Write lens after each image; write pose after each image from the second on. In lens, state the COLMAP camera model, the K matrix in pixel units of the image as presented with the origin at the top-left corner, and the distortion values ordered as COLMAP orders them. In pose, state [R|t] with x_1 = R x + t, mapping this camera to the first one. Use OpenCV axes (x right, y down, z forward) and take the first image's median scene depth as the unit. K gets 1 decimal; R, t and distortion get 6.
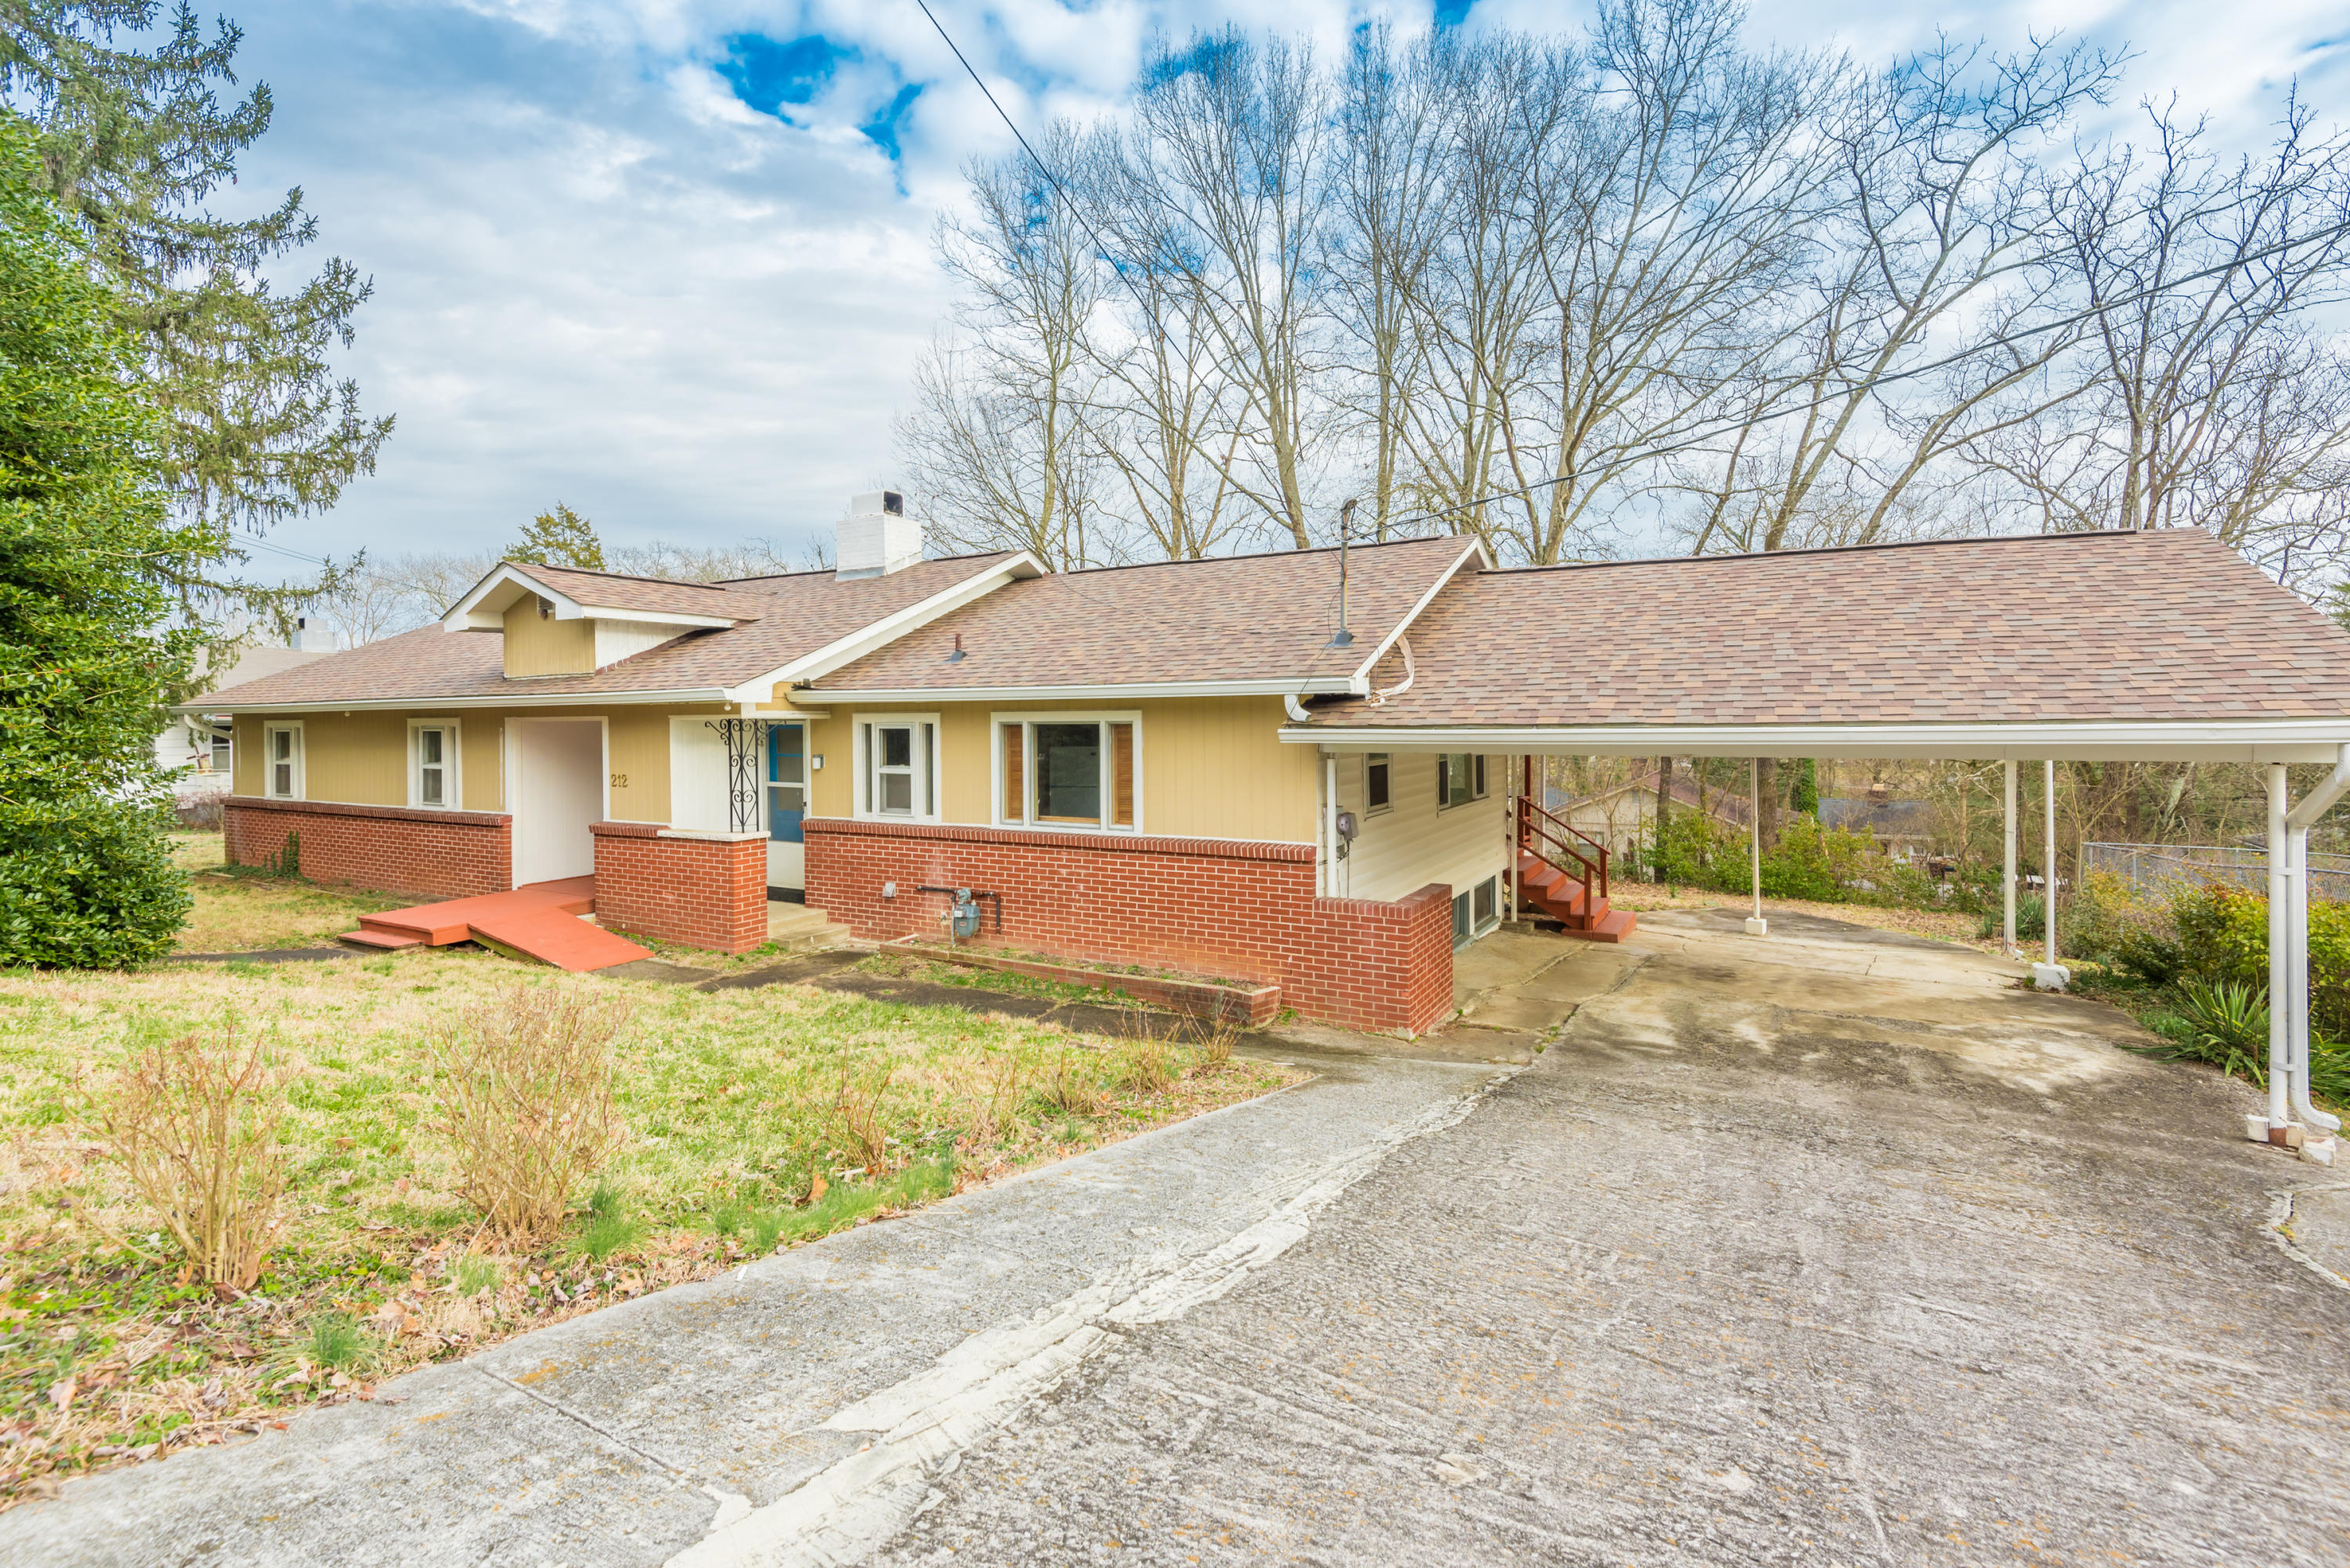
lens RADIAL K [[1064.8, 0, 1129.5], [0, 1064.8, 760.7], [0, 0, 1]] dist [0.022299, -0.001973]
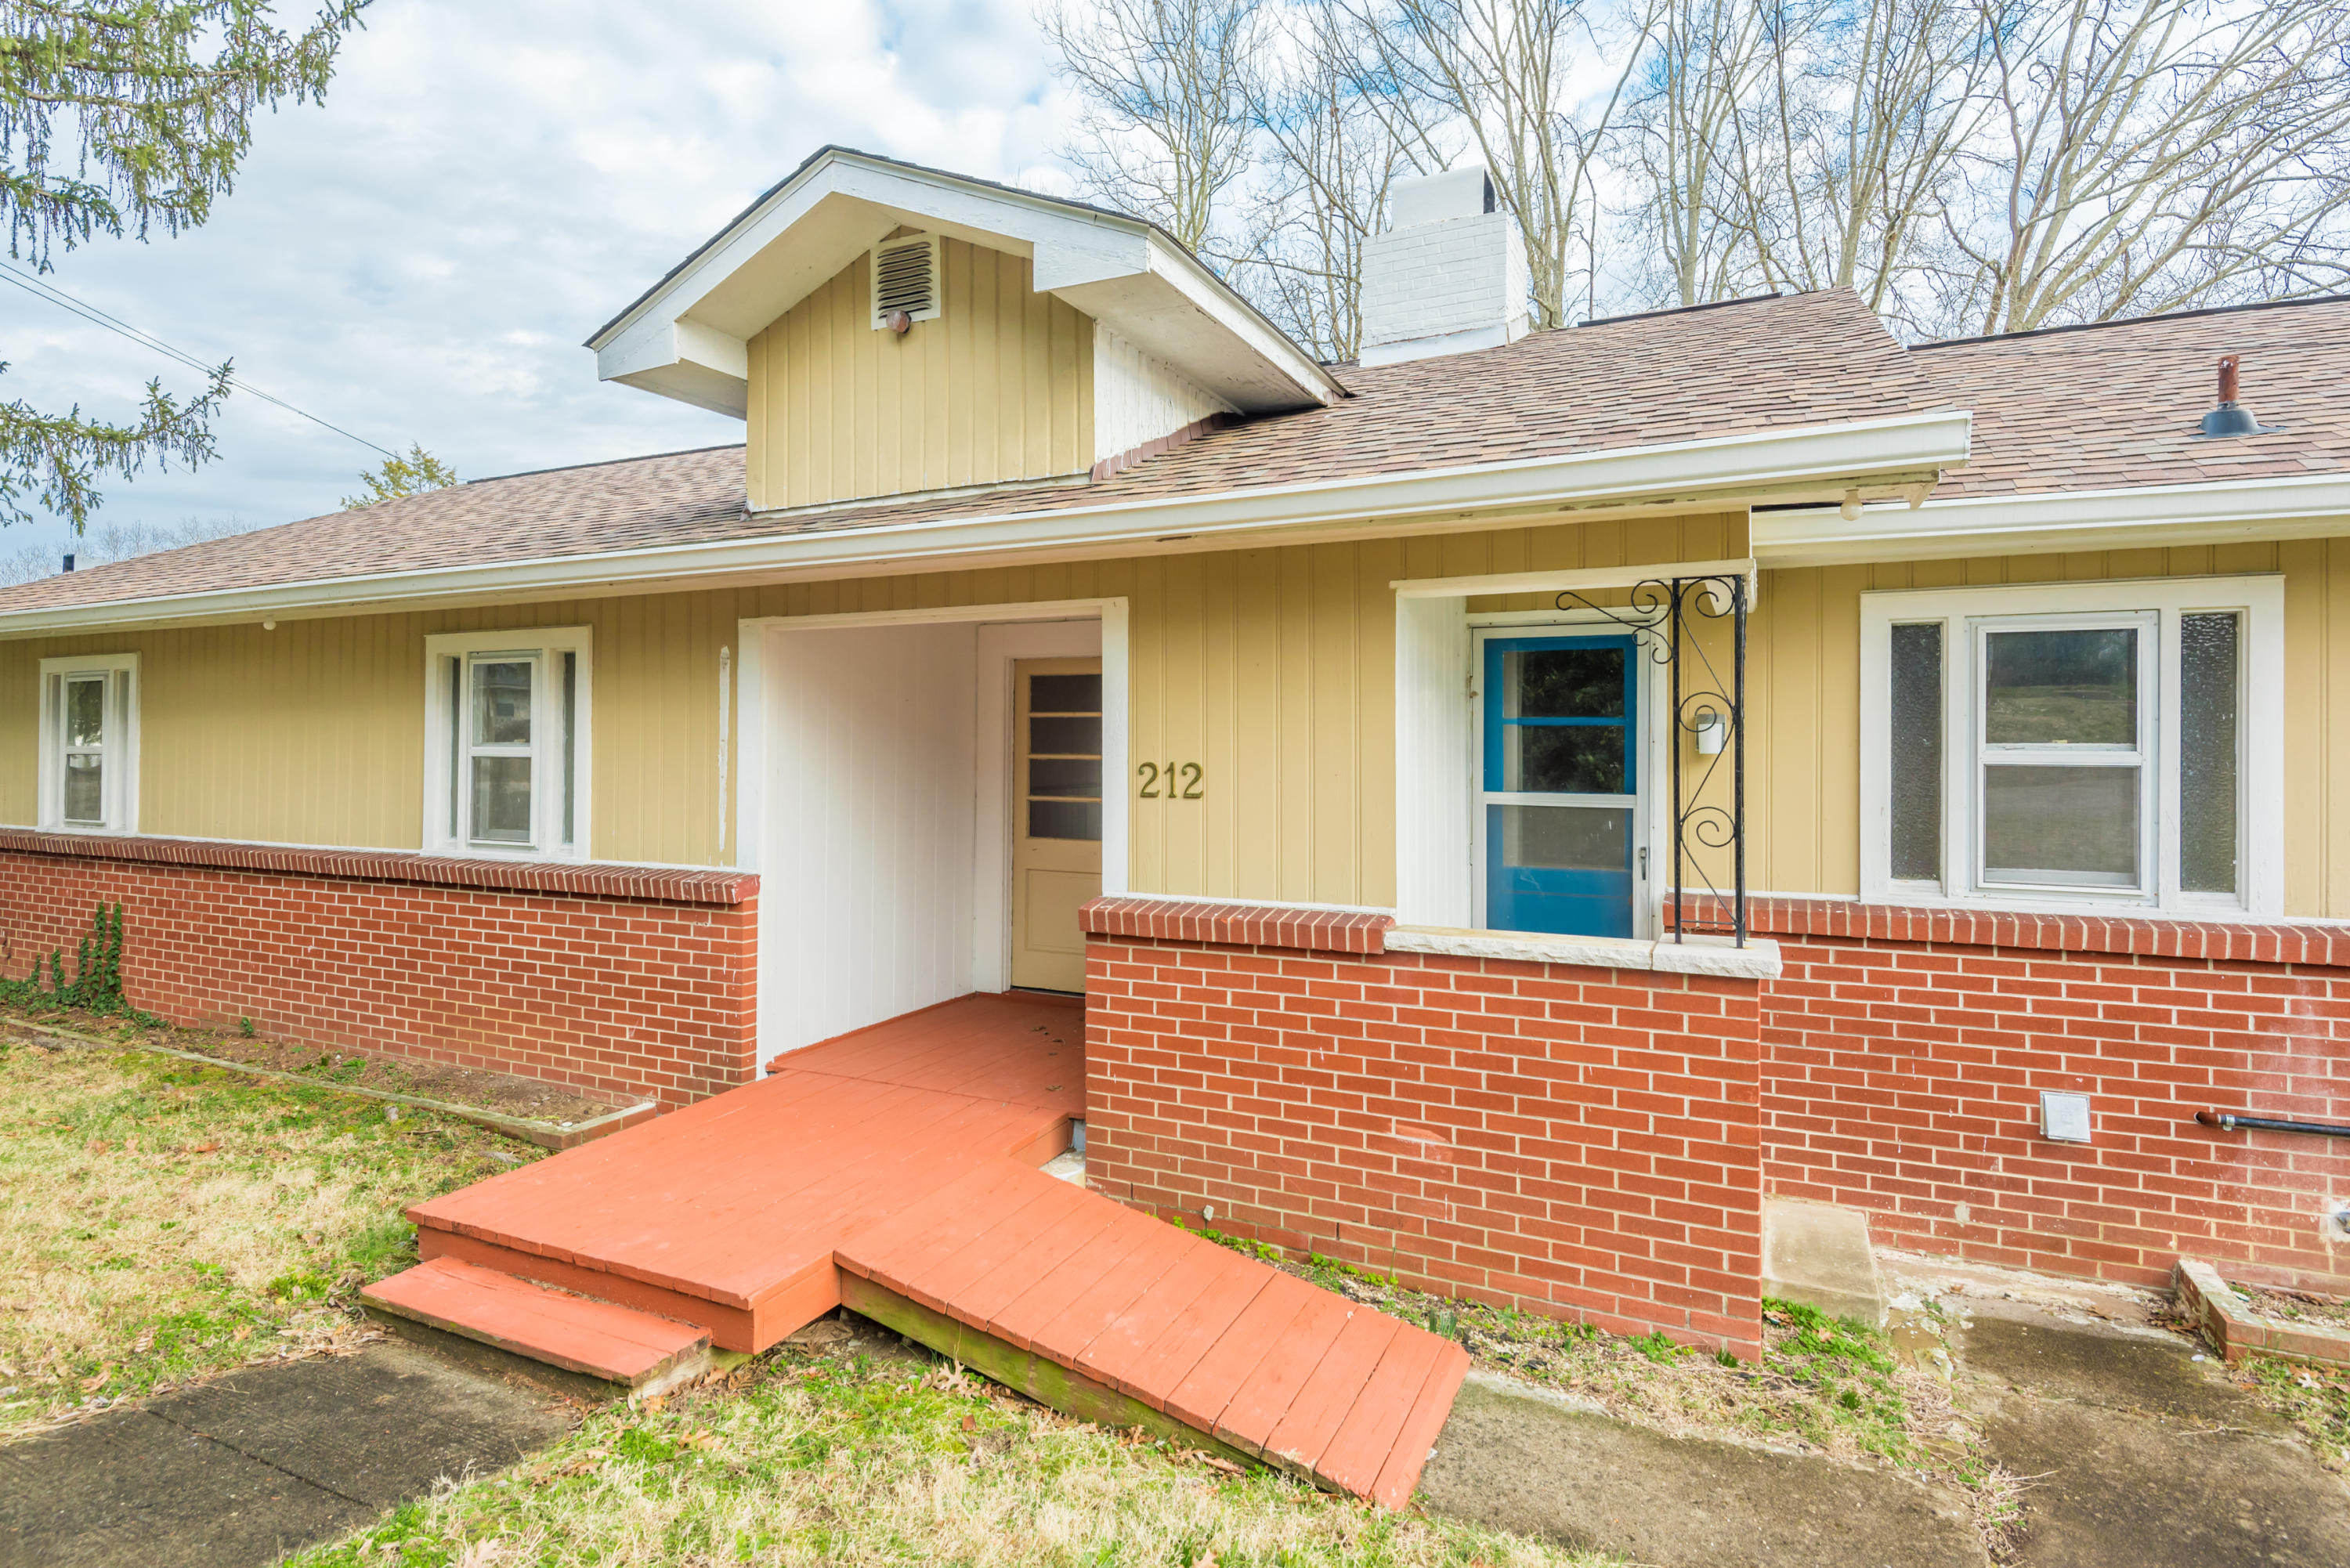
lens RADIAL K [[1207.6, 0, 1174.8], [0, 1207.6, 772.5], [0, 0, 1]] dist [-0.000987, -0.001178]
pose [[0.994548, 0.007447, 0.104009, -0.395276], [-0.005593, 0.999820, -0.018106, 0.018053], [-0.104126, 0.017426, 0.994411, 0.465760]]
